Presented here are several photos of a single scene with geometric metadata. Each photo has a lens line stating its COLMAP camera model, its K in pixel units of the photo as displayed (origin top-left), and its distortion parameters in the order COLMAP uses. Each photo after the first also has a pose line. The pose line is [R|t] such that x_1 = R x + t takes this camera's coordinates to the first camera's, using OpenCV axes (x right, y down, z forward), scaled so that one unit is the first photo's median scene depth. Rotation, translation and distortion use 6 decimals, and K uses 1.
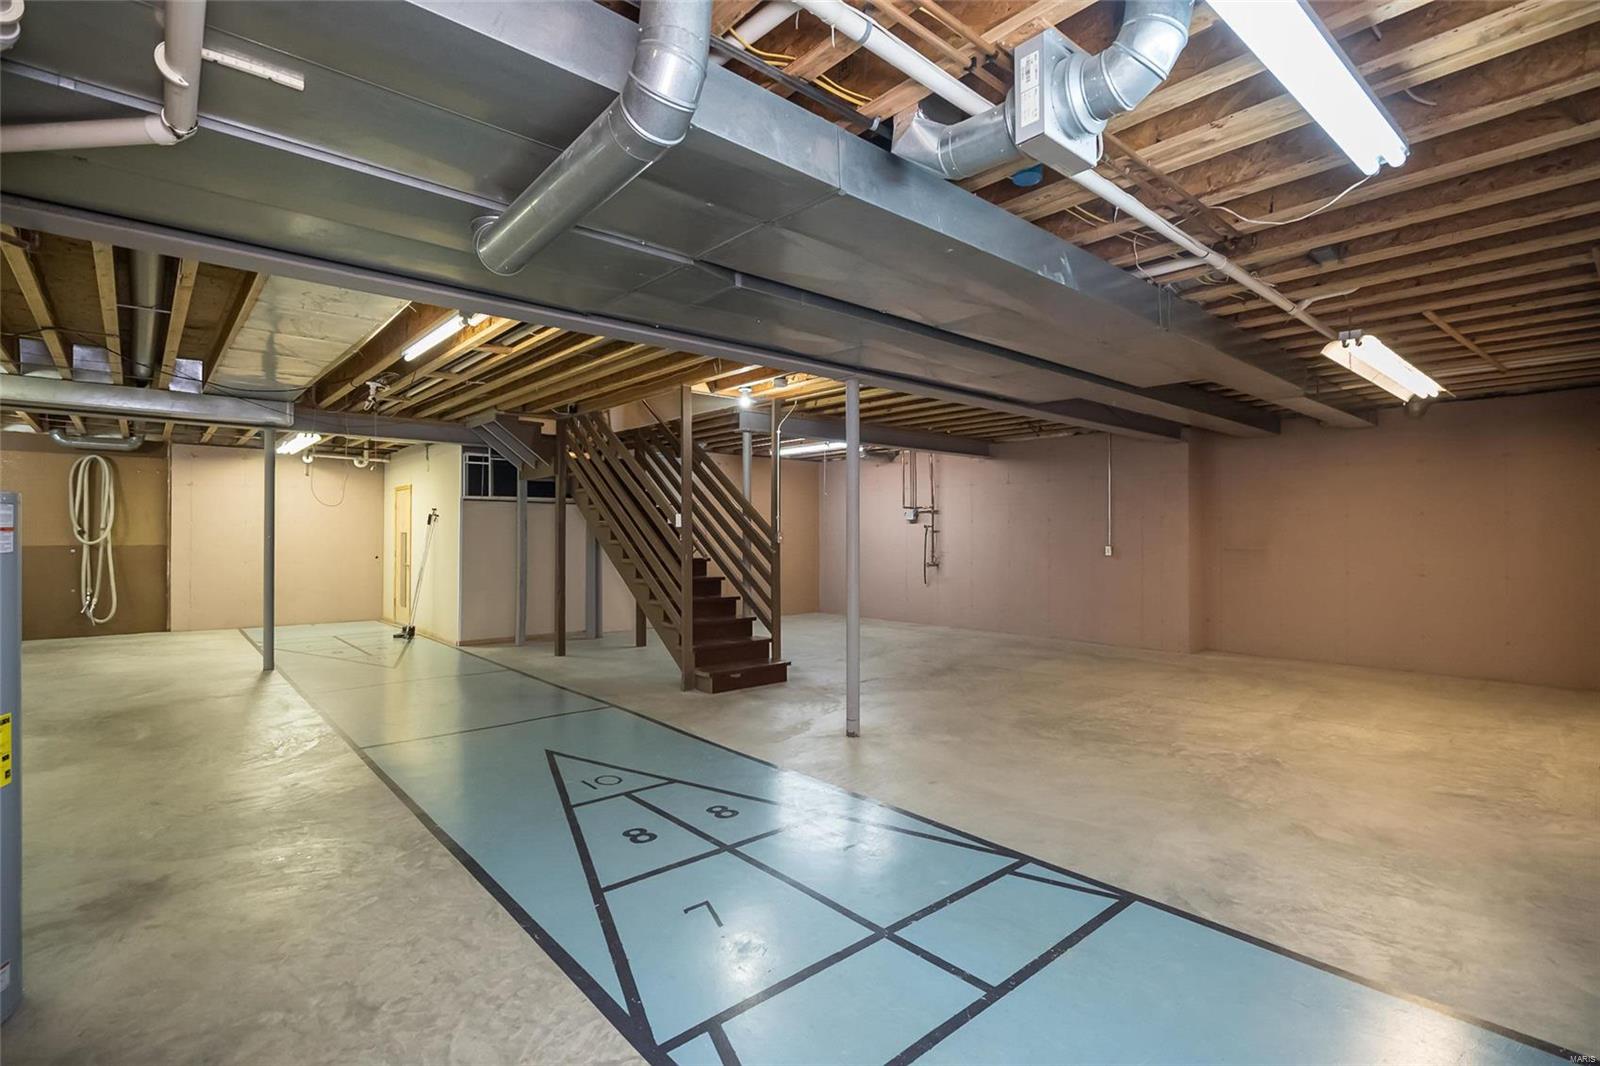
lens RADIAL K [[742.7, 0, 796.5], [0, 742.7, 532.3], [0, 0, 1]] dist [-0.000532, 0.000115]
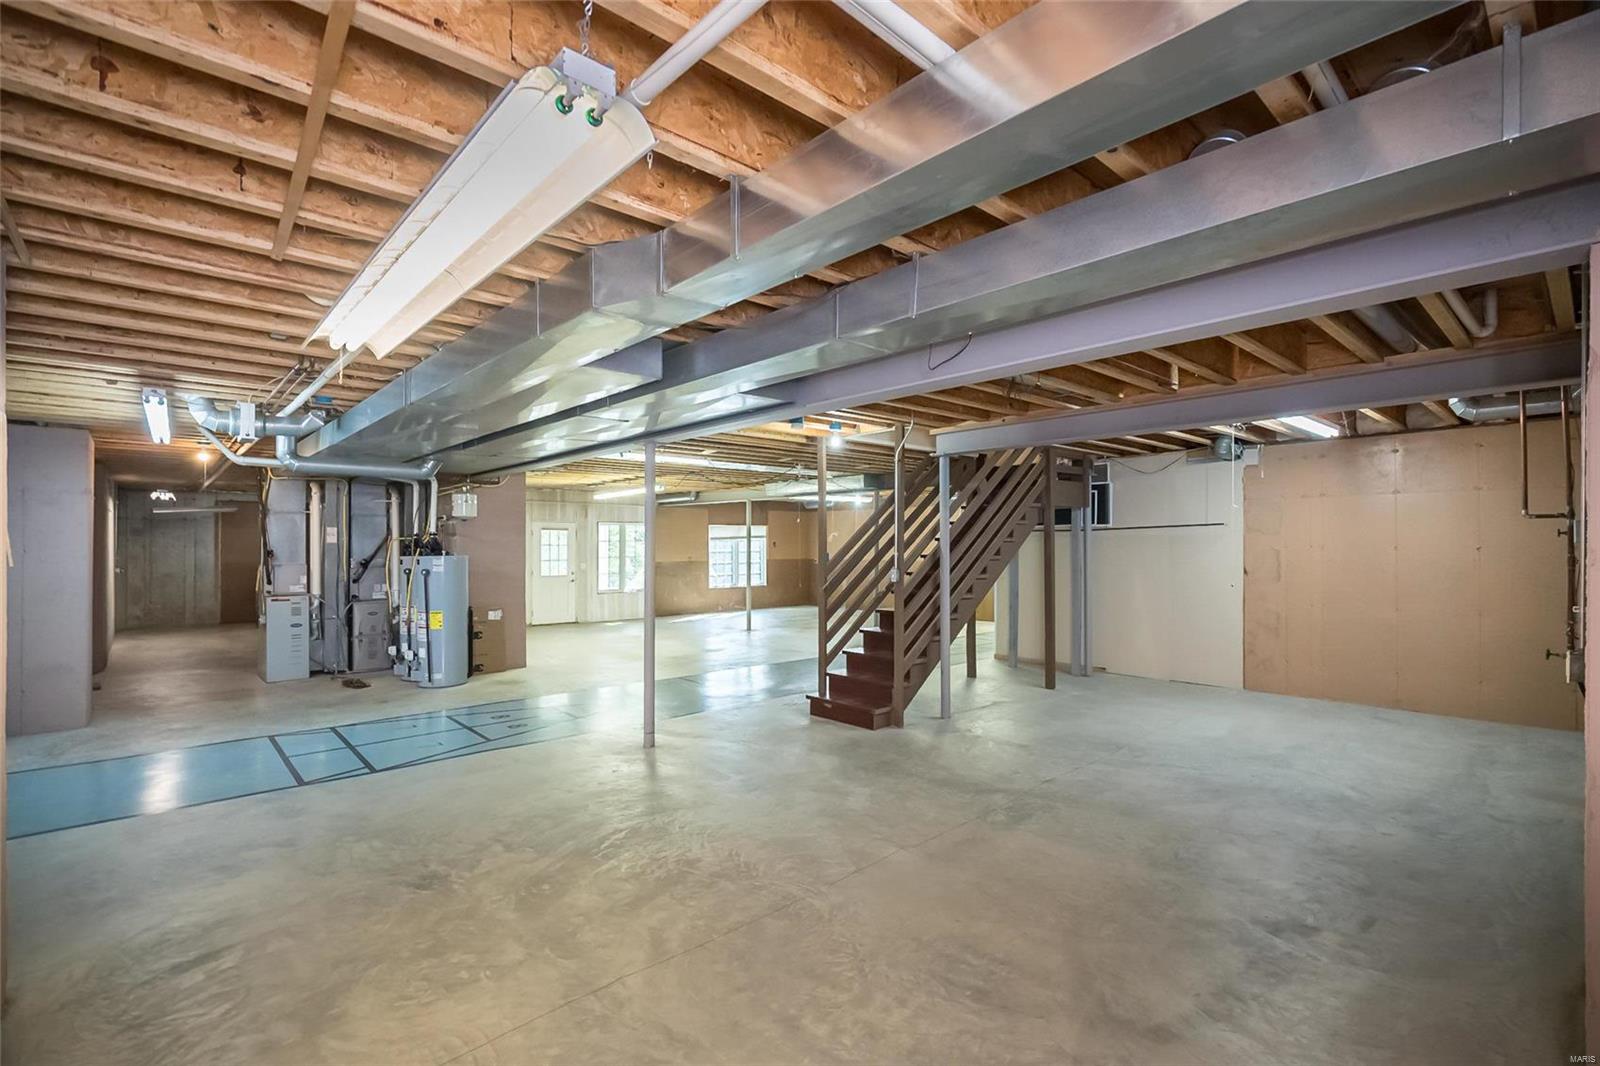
lens RADIAL K [[742.7, 0, 797.9], [0, 742.7, 539.3], [0, 0, 1]] dist [-0.000532, 0.000115]
pose [[0.003031, -0.006563, -0.999974, 1.837824], [0.006323, 0.999959, -0.006544, -0.071014], [0.999975, -0.006303, 0.003072, 1.785948]]
